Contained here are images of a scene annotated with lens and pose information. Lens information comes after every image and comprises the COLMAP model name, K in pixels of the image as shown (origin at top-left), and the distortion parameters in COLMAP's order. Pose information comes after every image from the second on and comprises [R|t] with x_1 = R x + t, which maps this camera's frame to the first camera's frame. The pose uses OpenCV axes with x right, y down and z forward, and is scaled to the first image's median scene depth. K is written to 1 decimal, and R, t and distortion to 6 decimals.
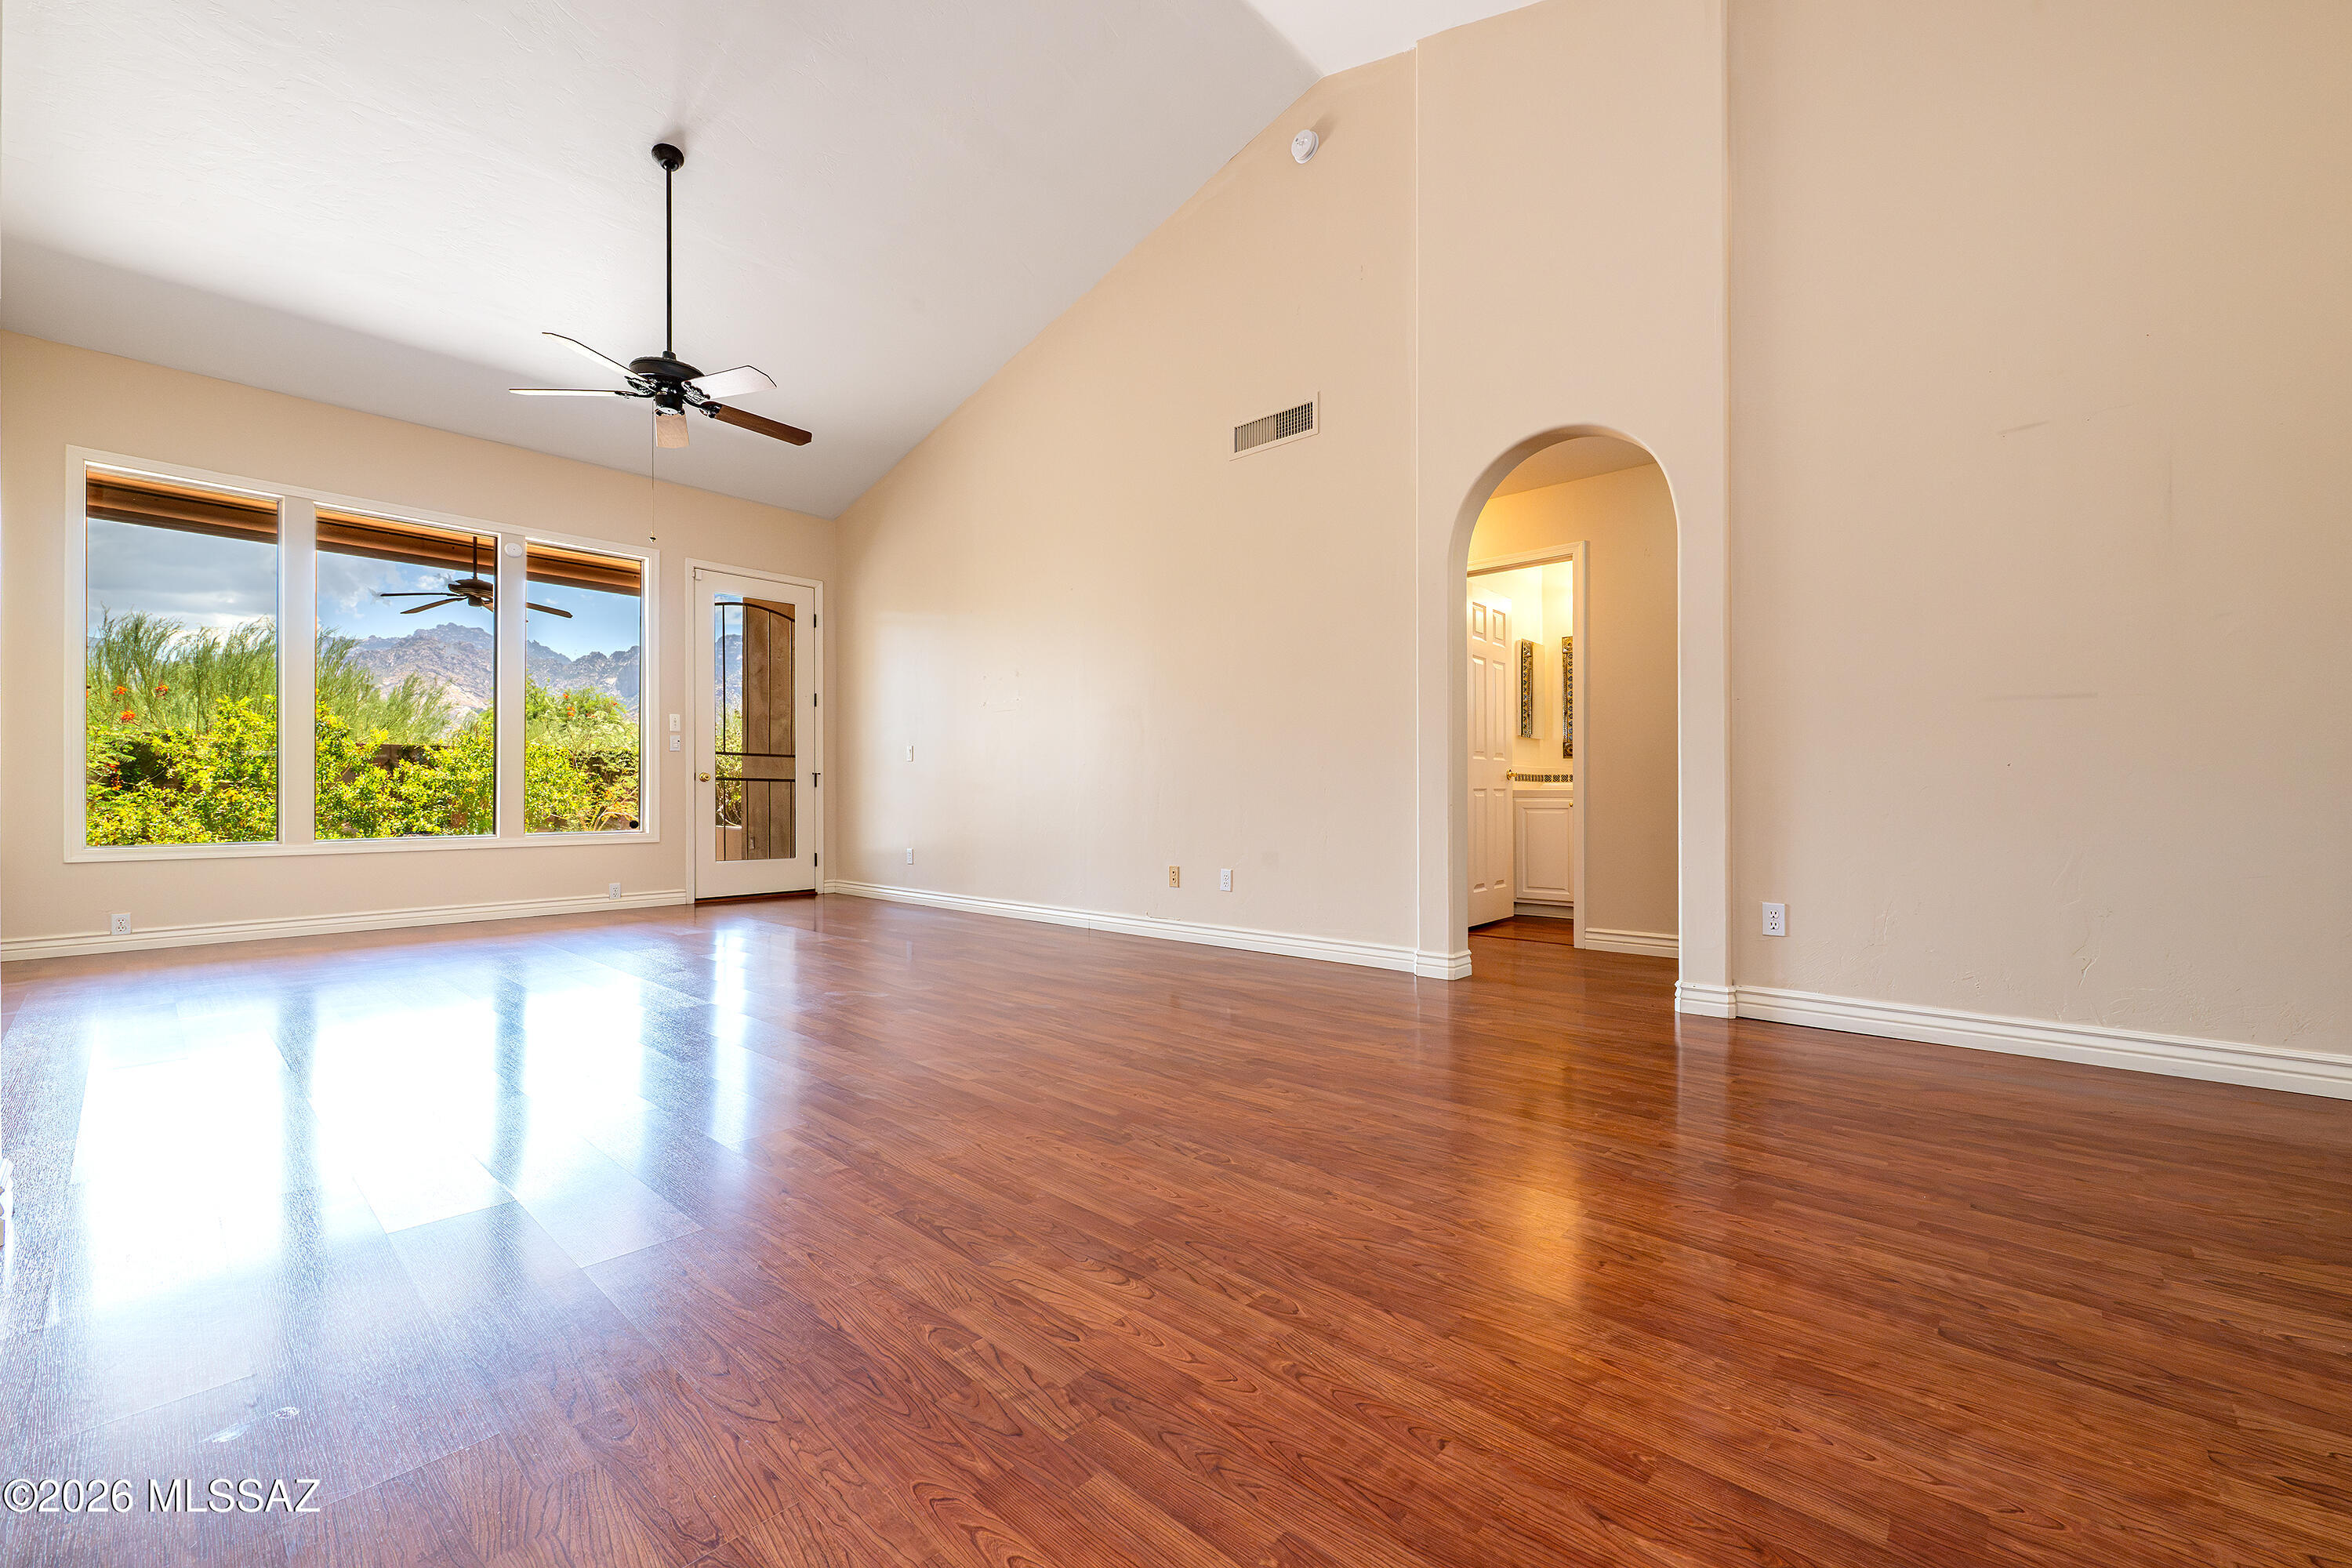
lens RADIAL K [[941.5, 0, 1171.9], [0, 941.5, 779.9], [0, 0, 1]] dist [-0.002244, -0.000388]
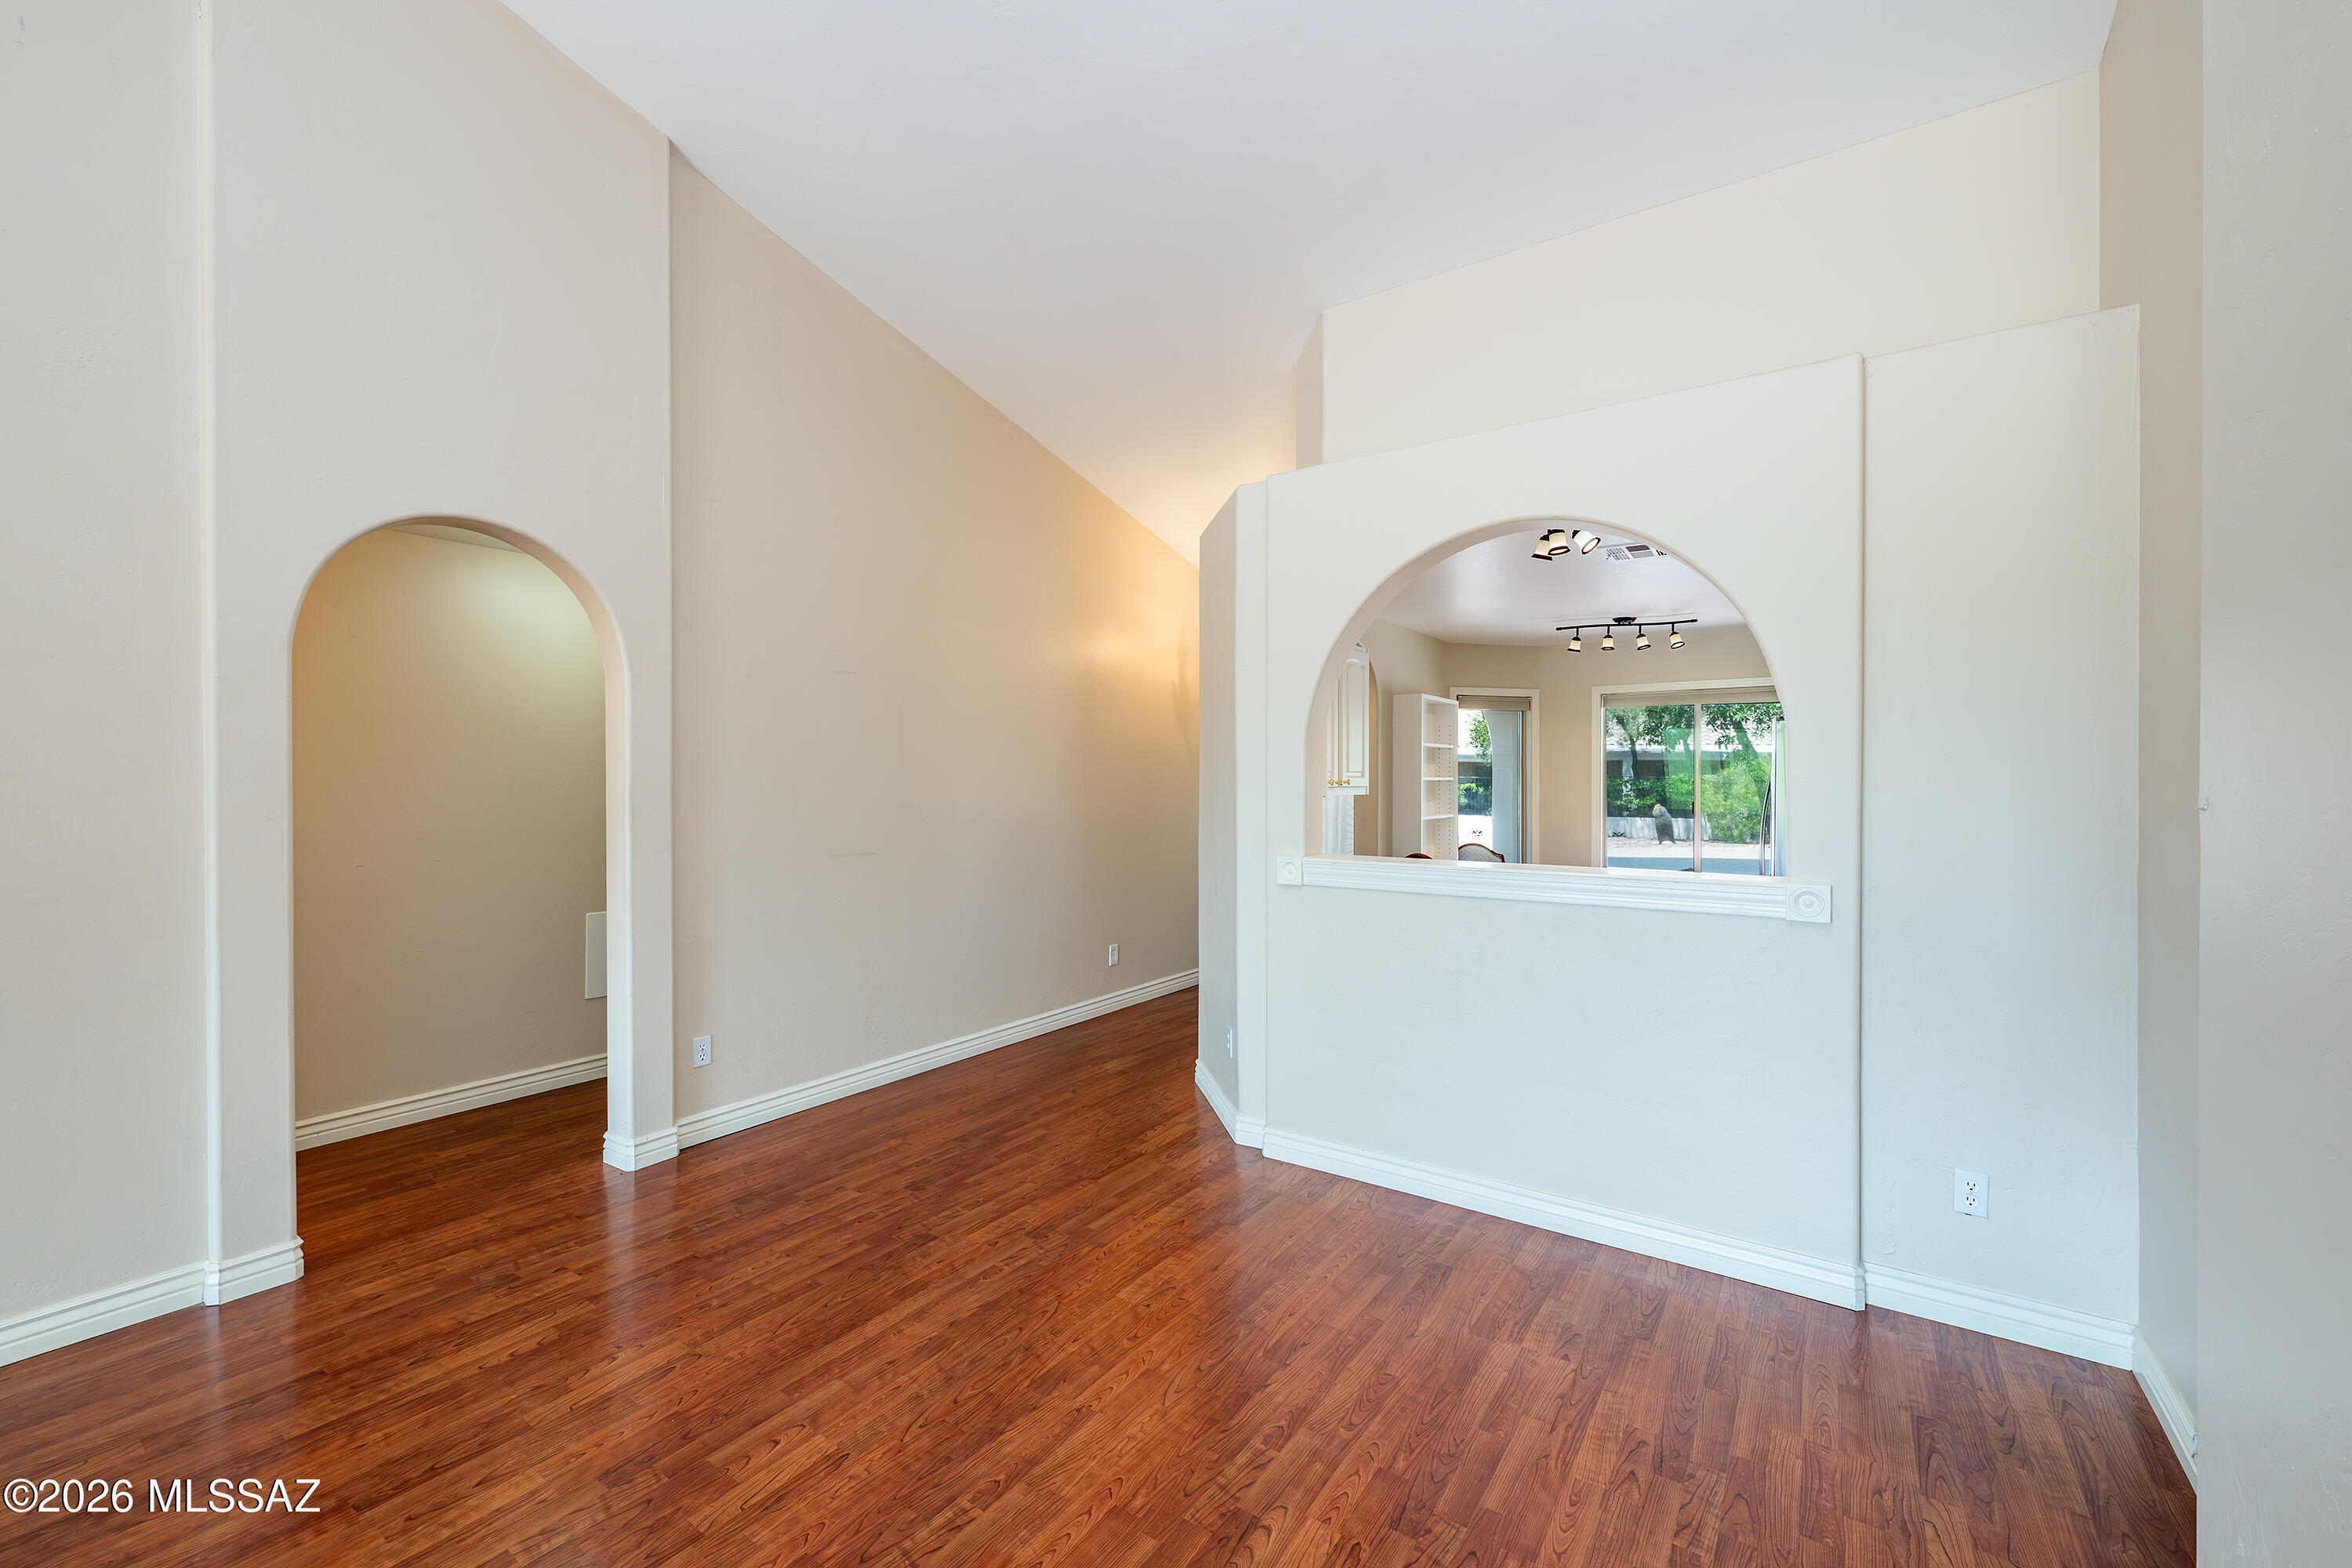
lens RADIAL K [[941.5, 0, 1178.5], [0, 941.5, 776.7], [0, 0, 1]] dist [-0.002244, -0.000388]
pose [[-0.137991, 0.003260, 0.990428, -0.904649], [-0.015285, 0.999868, -0.005421, -0.298098], [-0.990316, -0.015887, -0.137923, 0.968621]]
